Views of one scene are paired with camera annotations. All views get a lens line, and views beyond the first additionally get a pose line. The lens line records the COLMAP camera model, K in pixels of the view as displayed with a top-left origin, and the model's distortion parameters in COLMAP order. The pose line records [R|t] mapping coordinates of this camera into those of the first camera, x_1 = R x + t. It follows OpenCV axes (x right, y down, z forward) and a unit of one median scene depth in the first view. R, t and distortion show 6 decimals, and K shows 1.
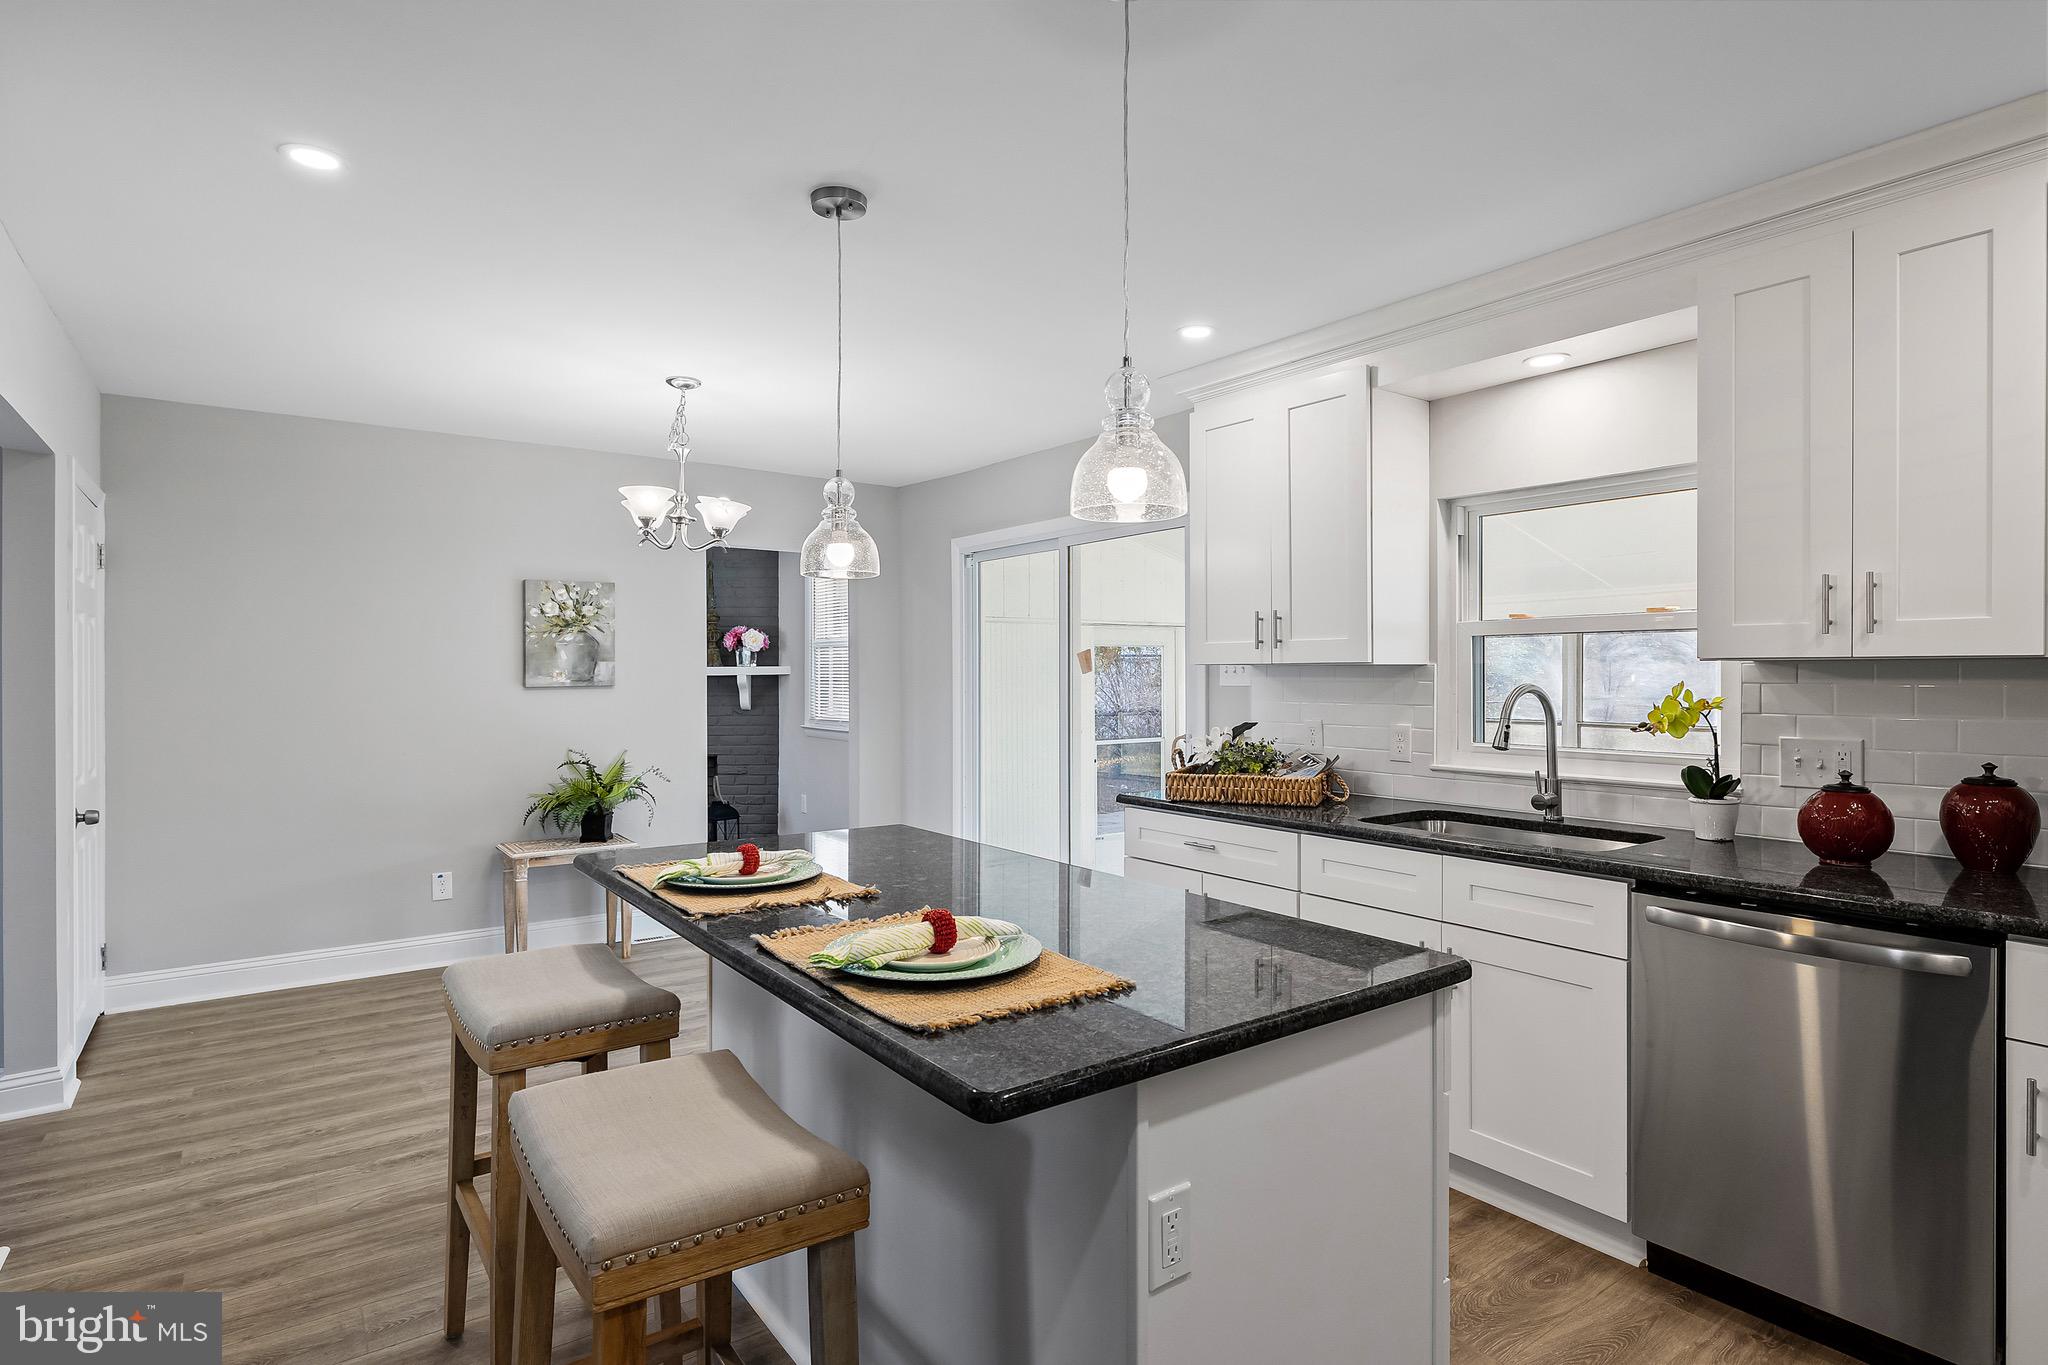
lens RADIAL K [[1074.6, 0, 1024.0], [0, 1074.6, 682.5], [0, 0, 1]] dist [0.000391, -0.001018]
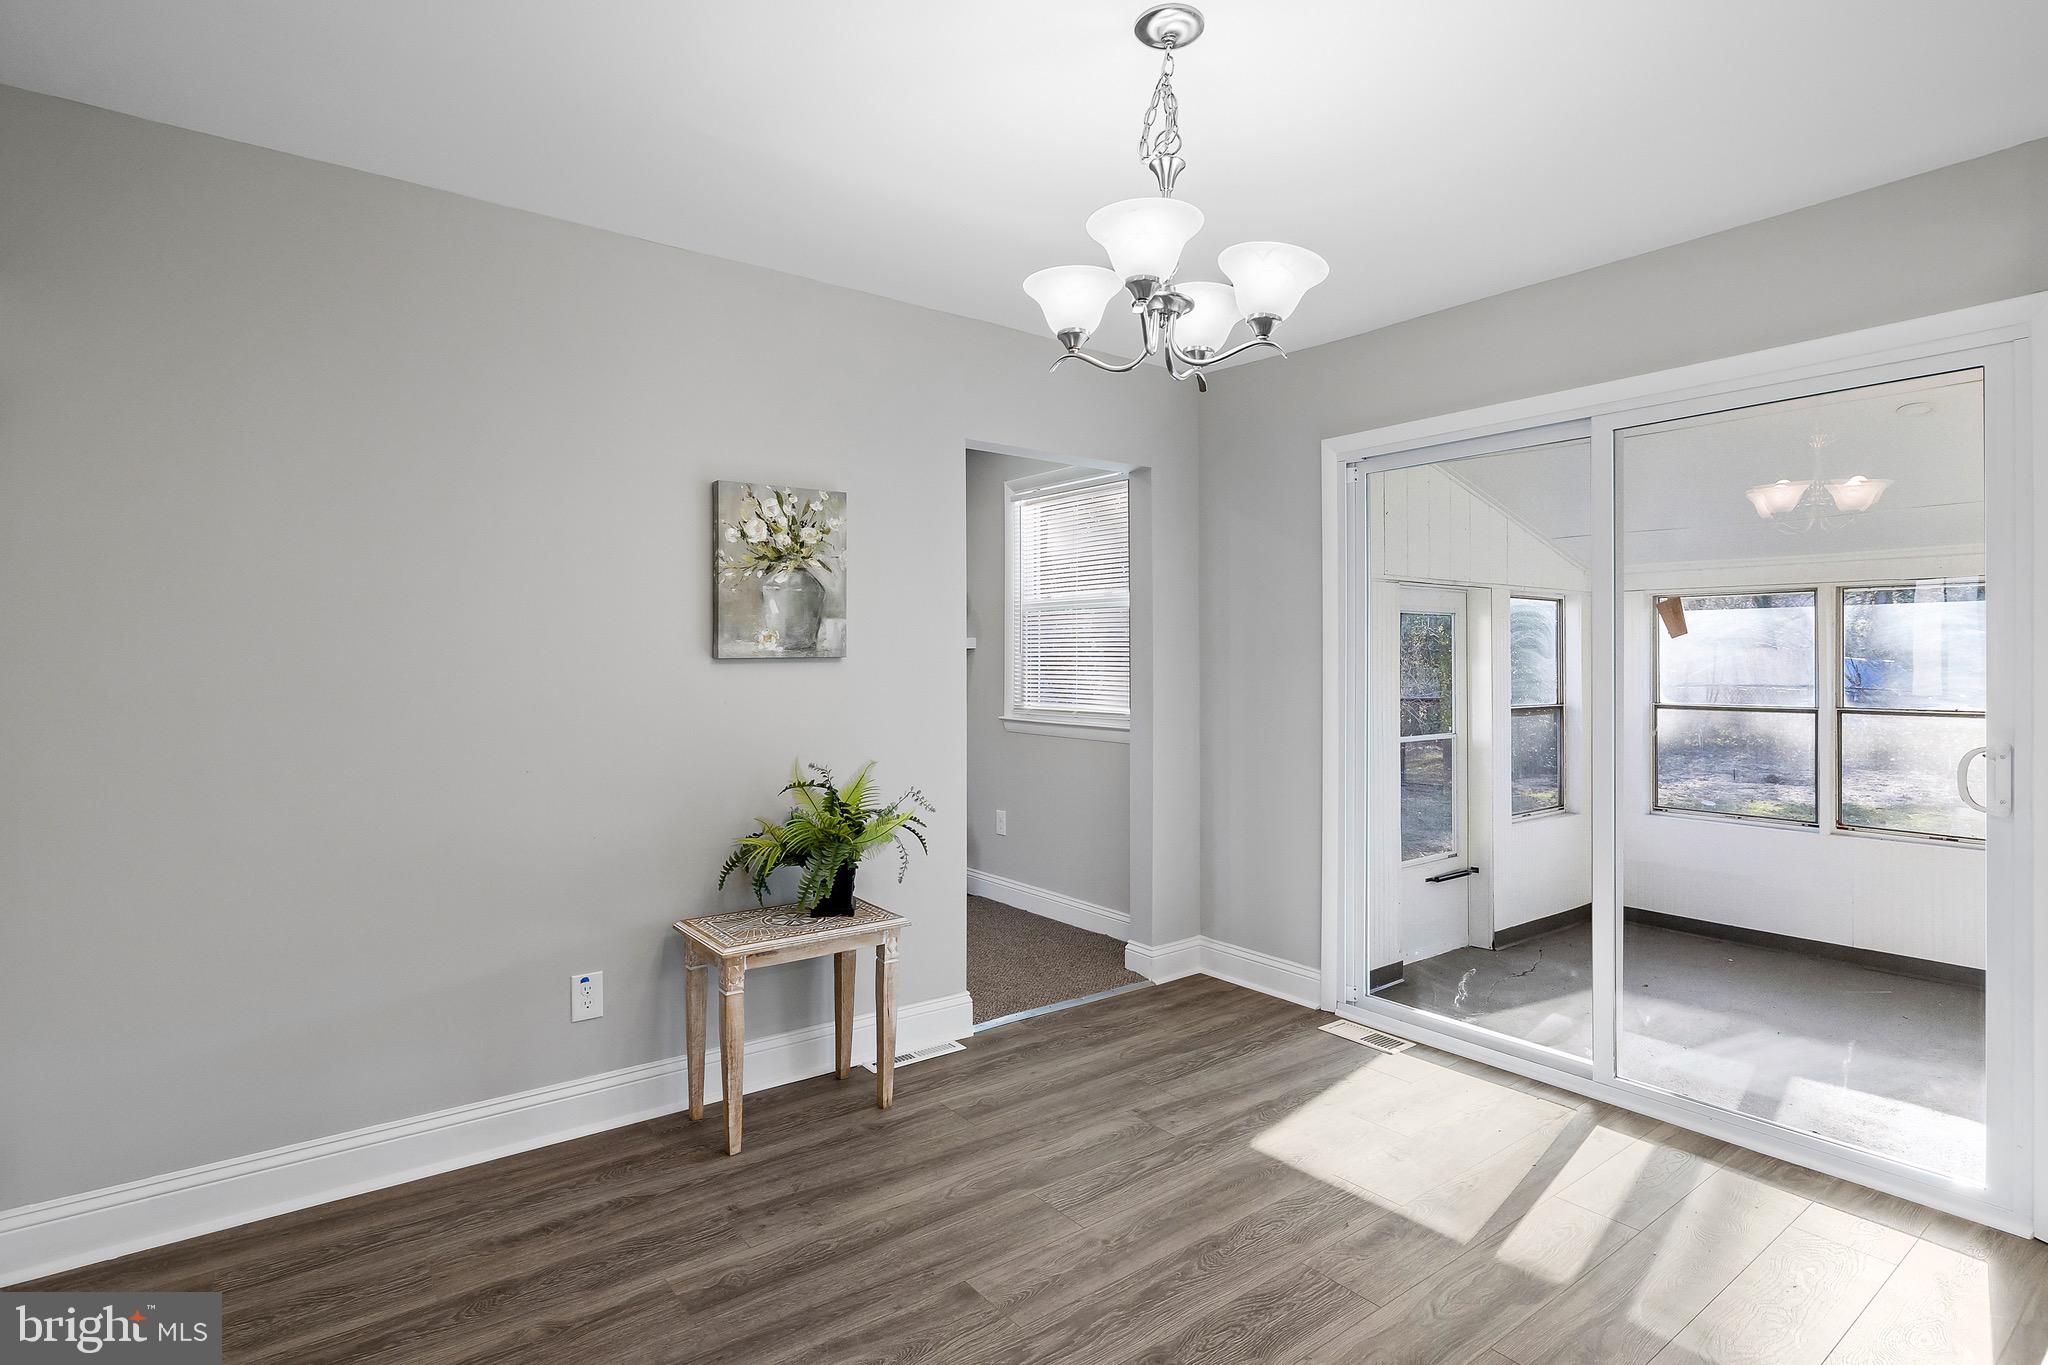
lens RADIAL K [[1034.9, 0, 1025.1], [0, 1034.9, 659.8], [0, 0, 1]] dist [-0.016296, 0.001678]
pose [[0.999633, 0.000503, 0.027075, -0.301363], [-0.000247, 0.999955, -0.009452, 0.010417], [-0.027078, 0.009442, 0.999589, 0.407396]]
